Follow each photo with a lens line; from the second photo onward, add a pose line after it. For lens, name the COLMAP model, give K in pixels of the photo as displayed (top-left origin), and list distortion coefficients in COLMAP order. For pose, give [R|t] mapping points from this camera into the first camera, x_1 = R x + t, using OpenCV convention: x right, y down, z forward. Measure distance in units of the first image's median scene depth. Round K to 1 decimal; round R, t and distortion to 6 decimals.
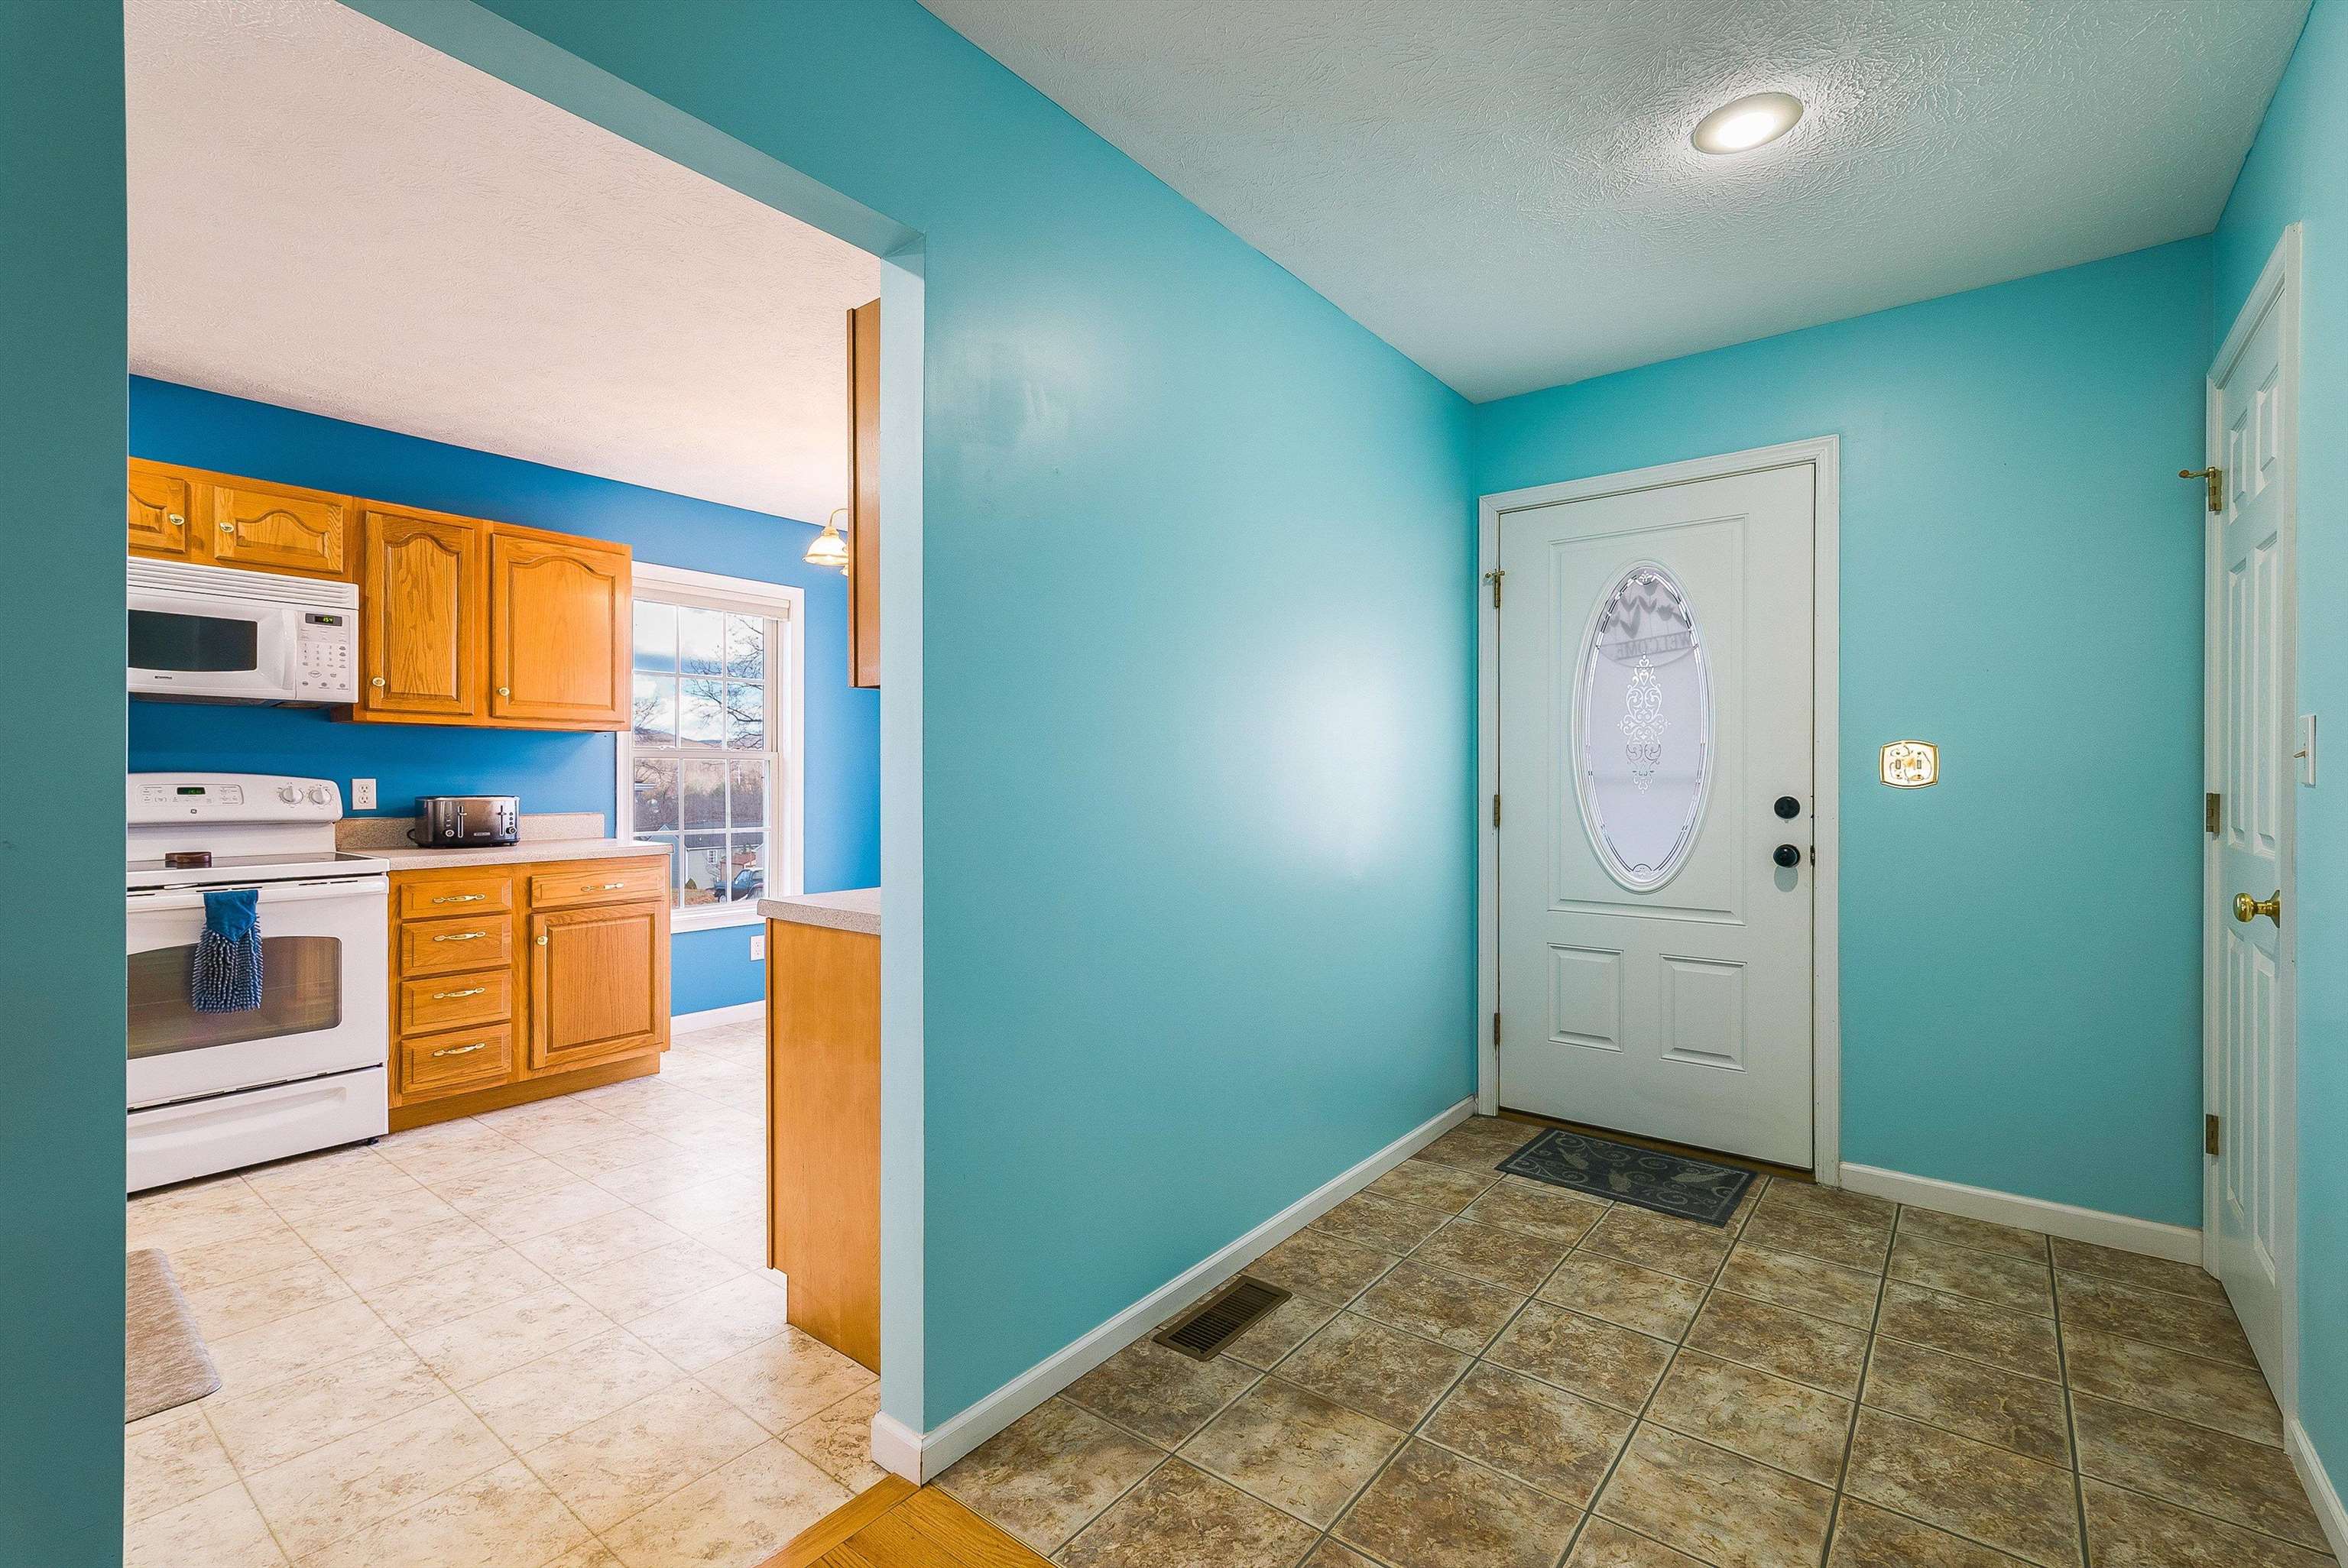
lens RADIAL K [[1024.3, 0, 1177.0], [0, 1024.3, 782.4], [0, 0, 1]] dist [-0.002046, 0.001008]
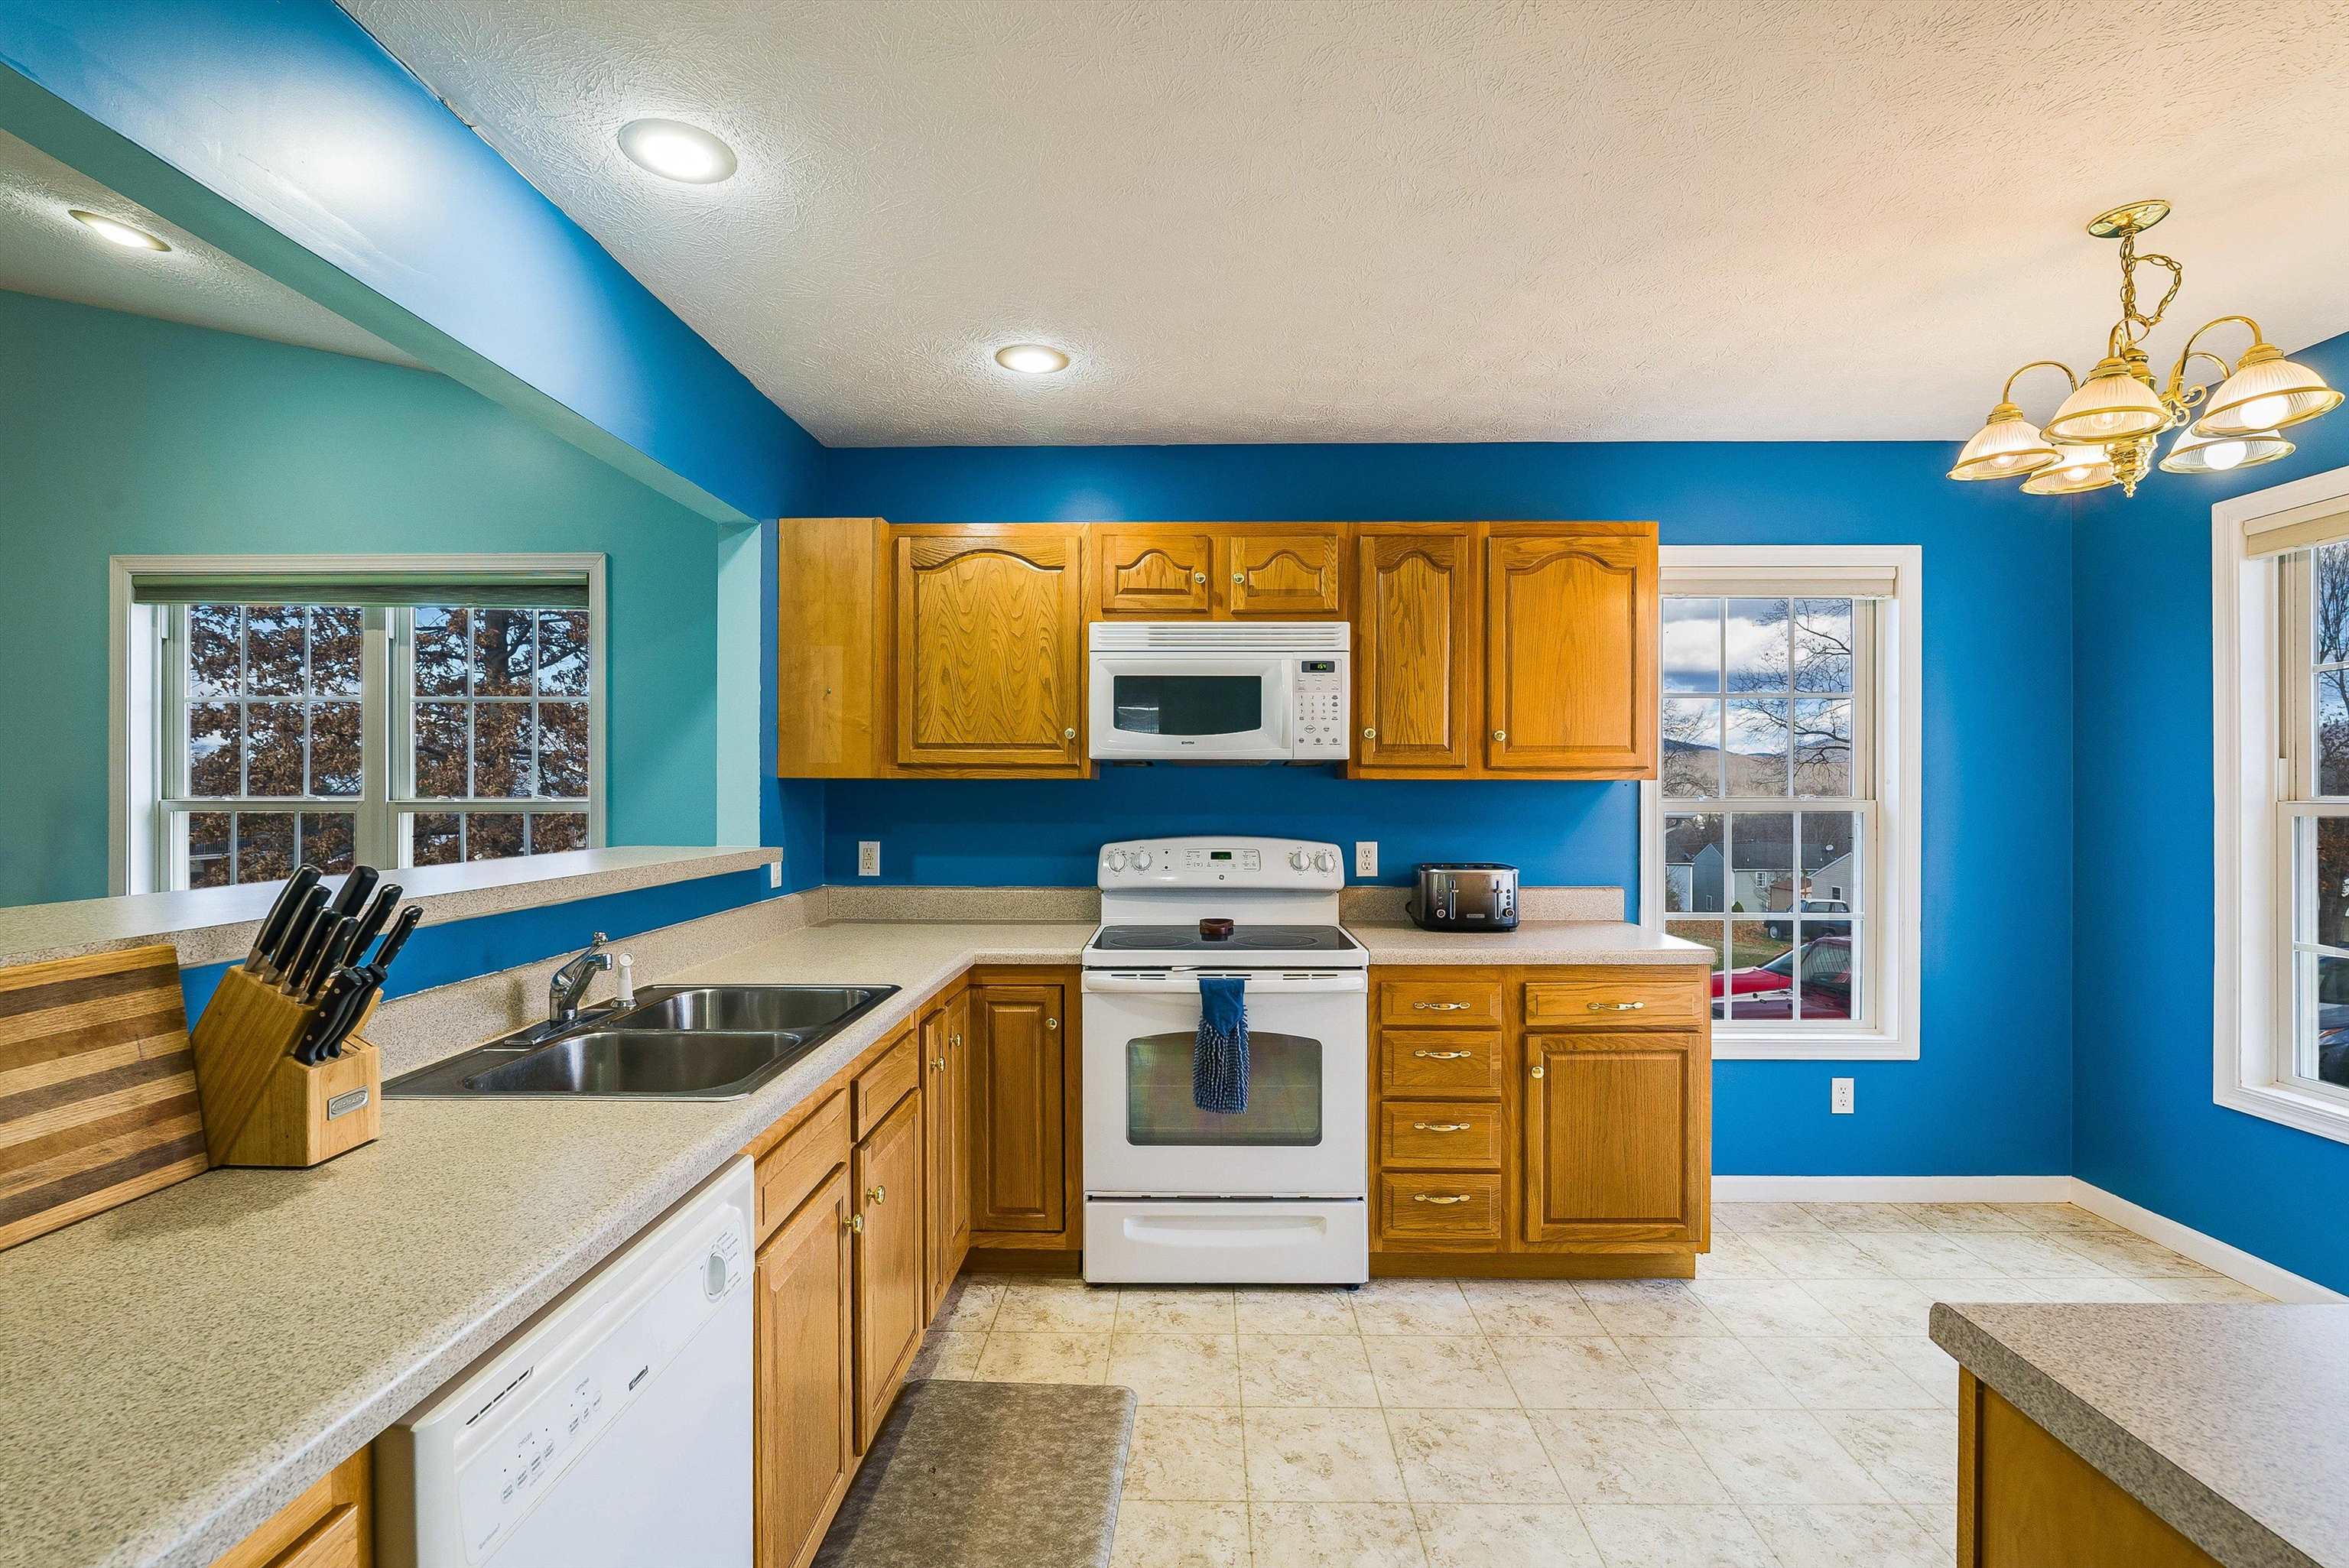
lens RADIAL K [[1048.9, 0, 1198.7], [0, 1048.9, 797.1], [0, 0, 1]] dist [-0.002612, -0.000093]
pose [[0.607019, 0.000950, -0.794687, -0.170450], [-0.002043, 0.999998, -0.000366, -0.044027], [0.794685, 0.001845, 0.607019, 0.352312]]
